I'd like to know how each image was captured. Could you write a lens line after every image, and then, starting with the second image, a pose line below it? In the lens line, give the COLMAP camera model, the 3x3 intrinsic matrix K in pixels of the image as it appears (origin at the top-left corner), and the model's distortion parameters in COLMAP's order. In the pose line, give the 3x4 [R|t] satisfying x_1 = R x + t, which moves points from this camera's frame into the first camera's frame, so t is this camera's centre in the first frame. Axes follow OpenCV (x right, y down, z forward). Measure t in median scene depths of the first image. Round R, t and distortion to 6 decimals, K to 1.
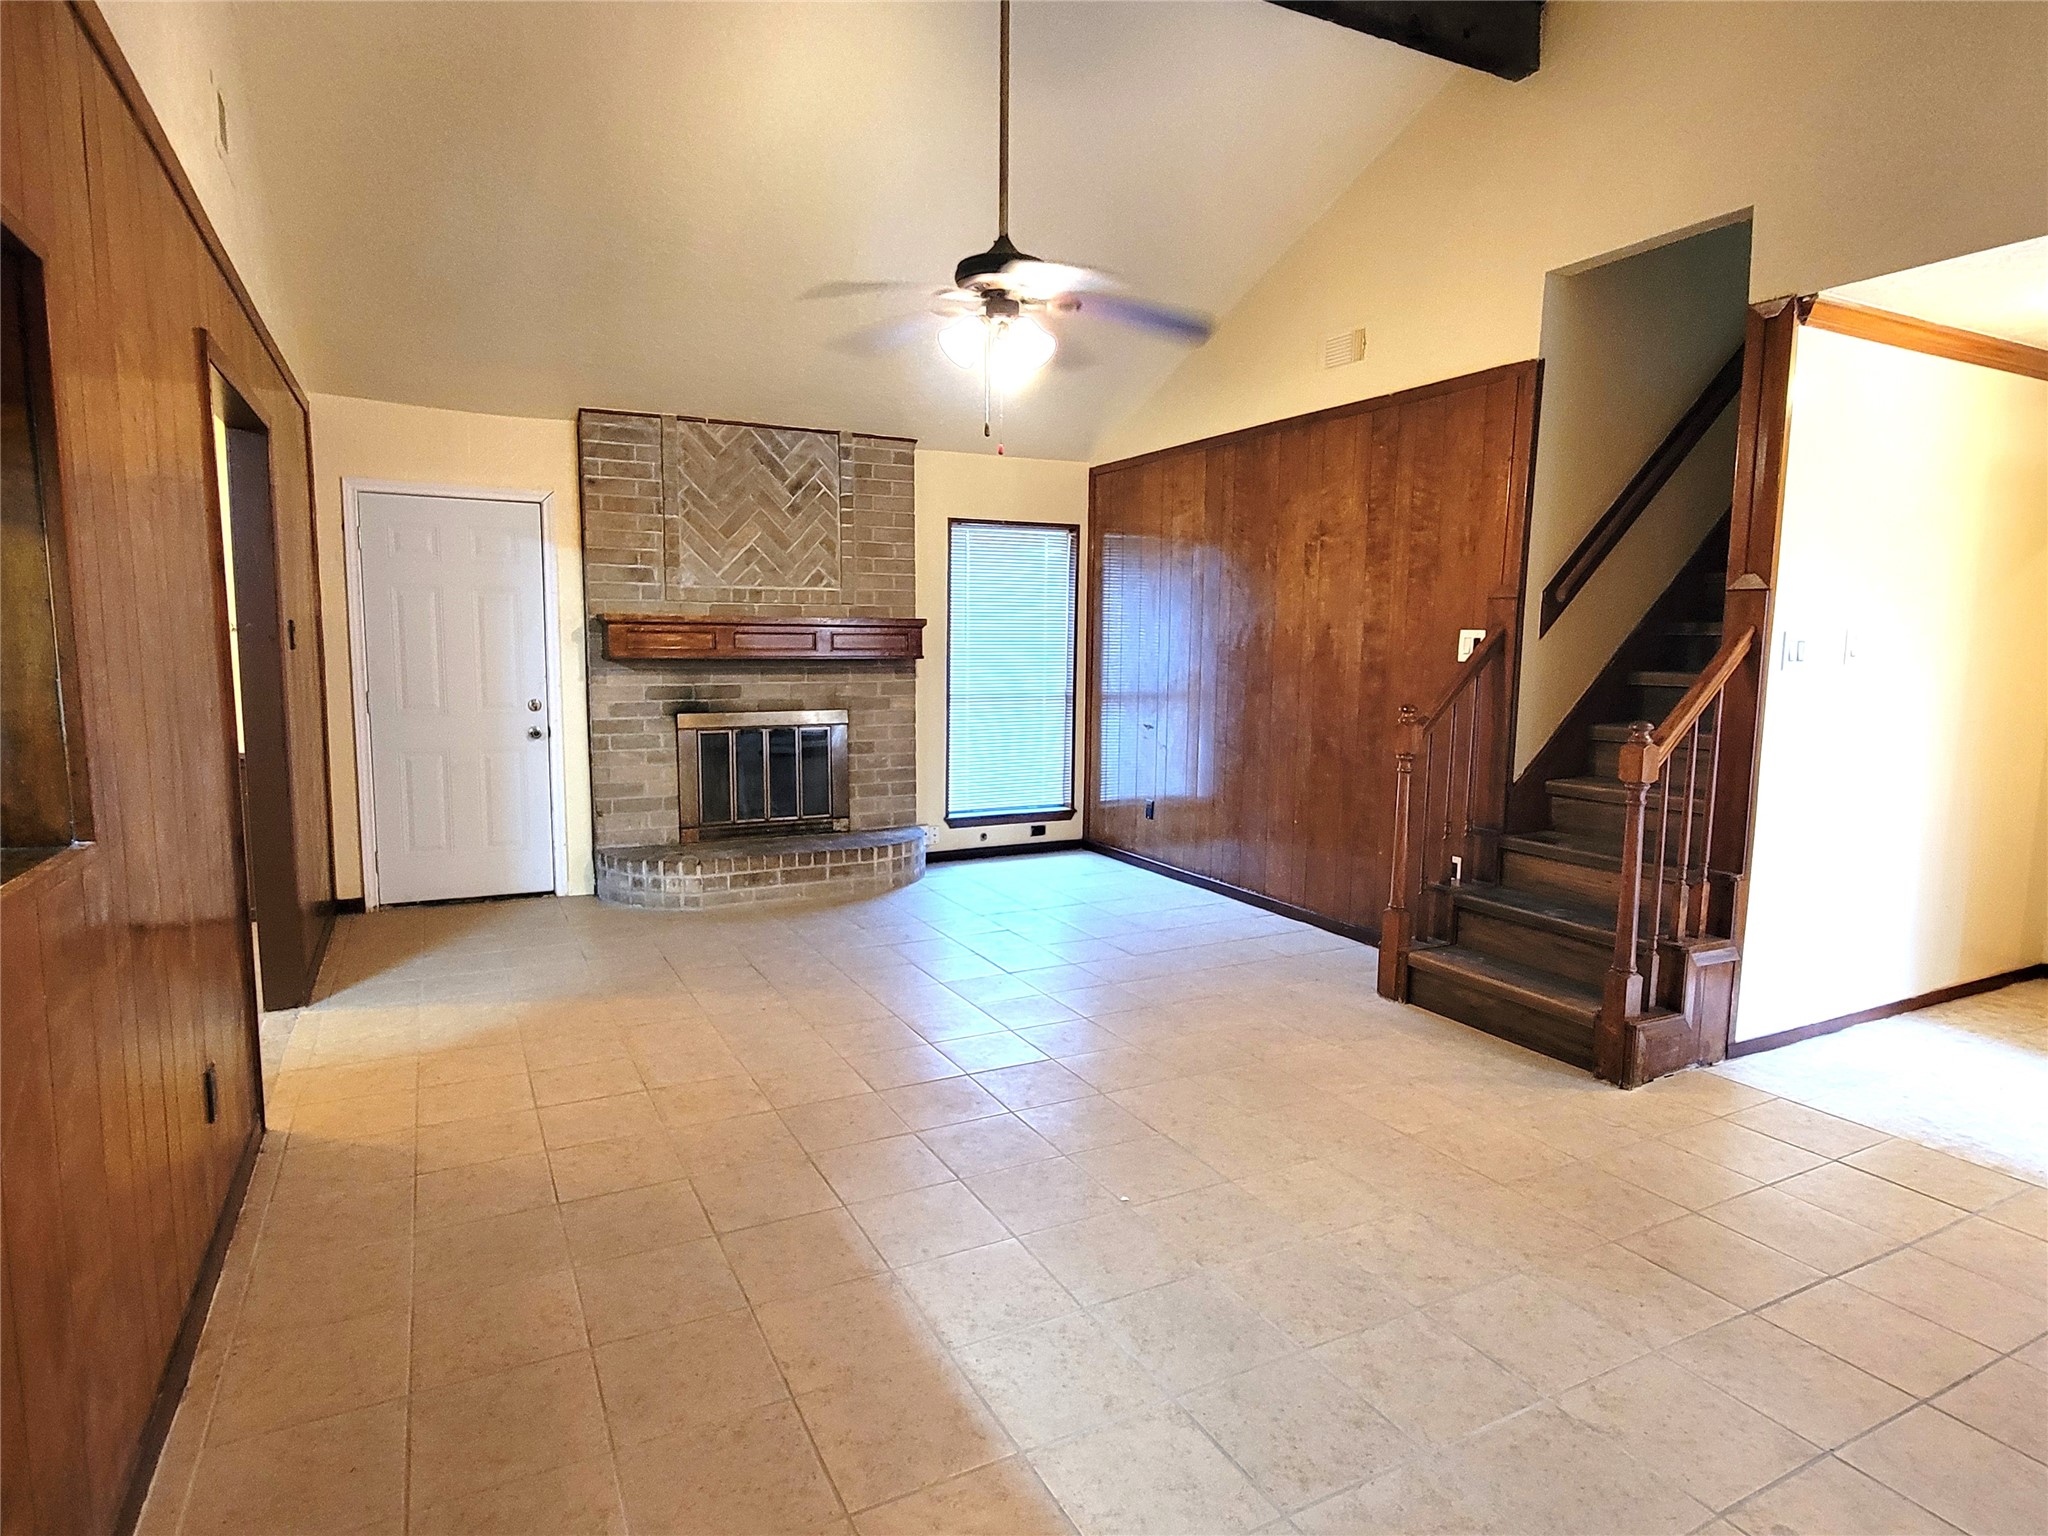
lens RADIAL K [[1124.2, 0, 1012.4], [0, 1124.2, 771.5], [0, 0, 1]] dist [-0.000979, -0.001858]
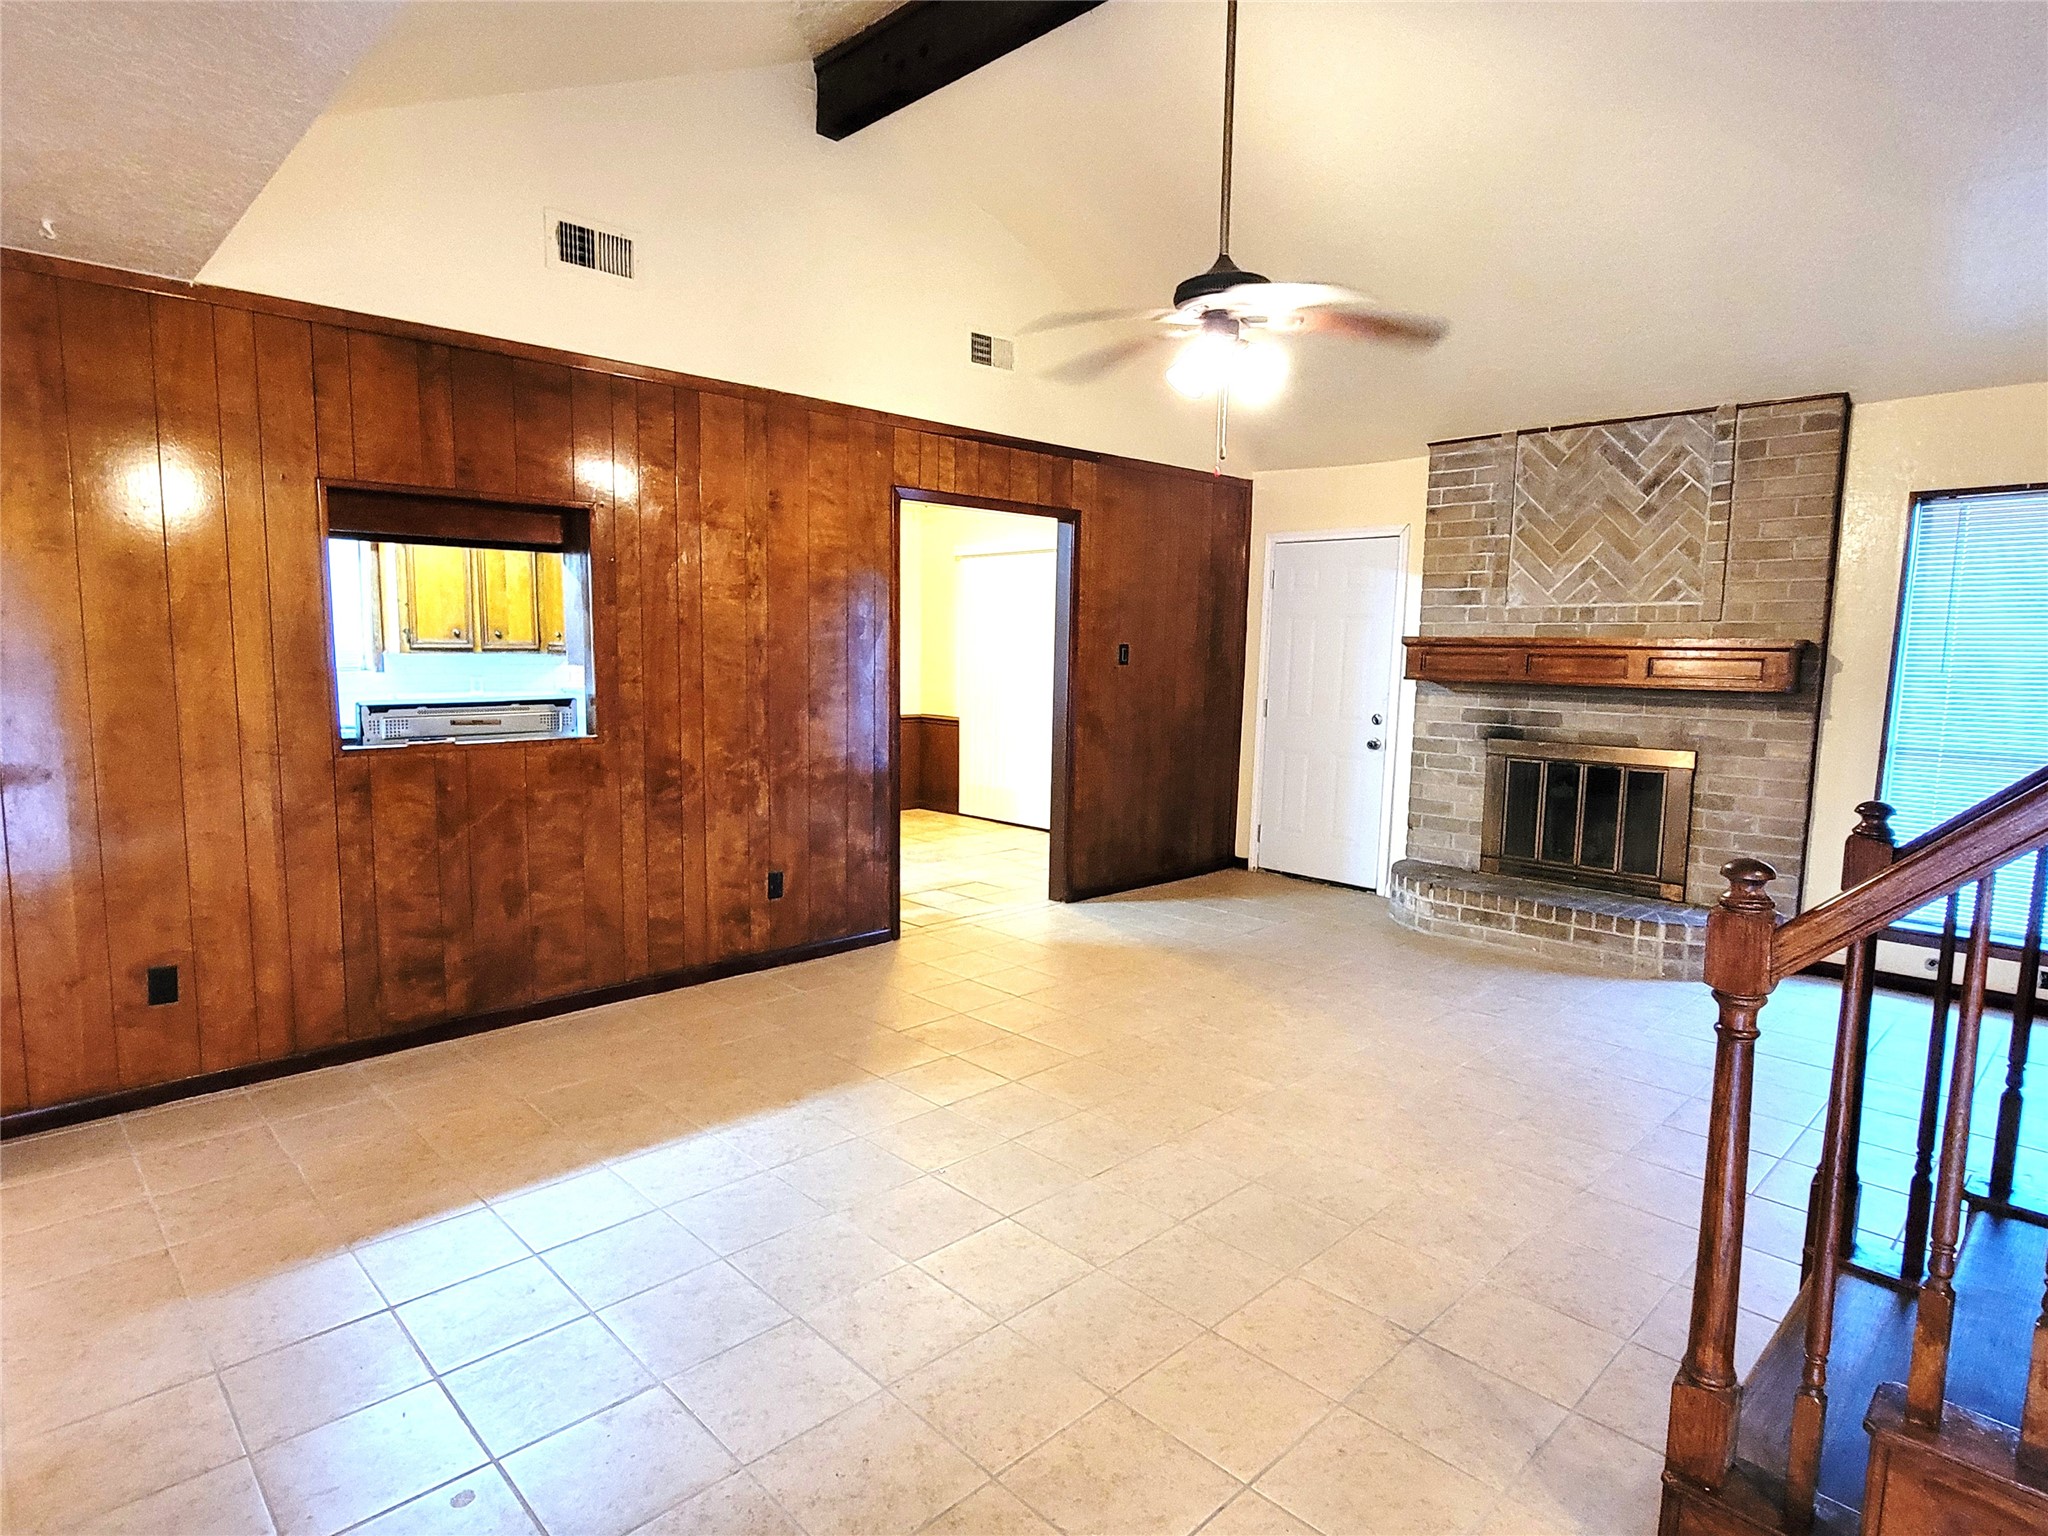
lens RADIAL K [[1124.2, 0, 1012.4], [0, 1124.2, 771.5], [0, 0, 1]] dist [-0.000979, -0.001858]
pose [[0.288453, 0.104619, -0.951761, 0.508588], [-0.122672, 0.989859, 0.071628, -0.041548], [0.949603, 0.096093, 0.298361, 0.317740]]
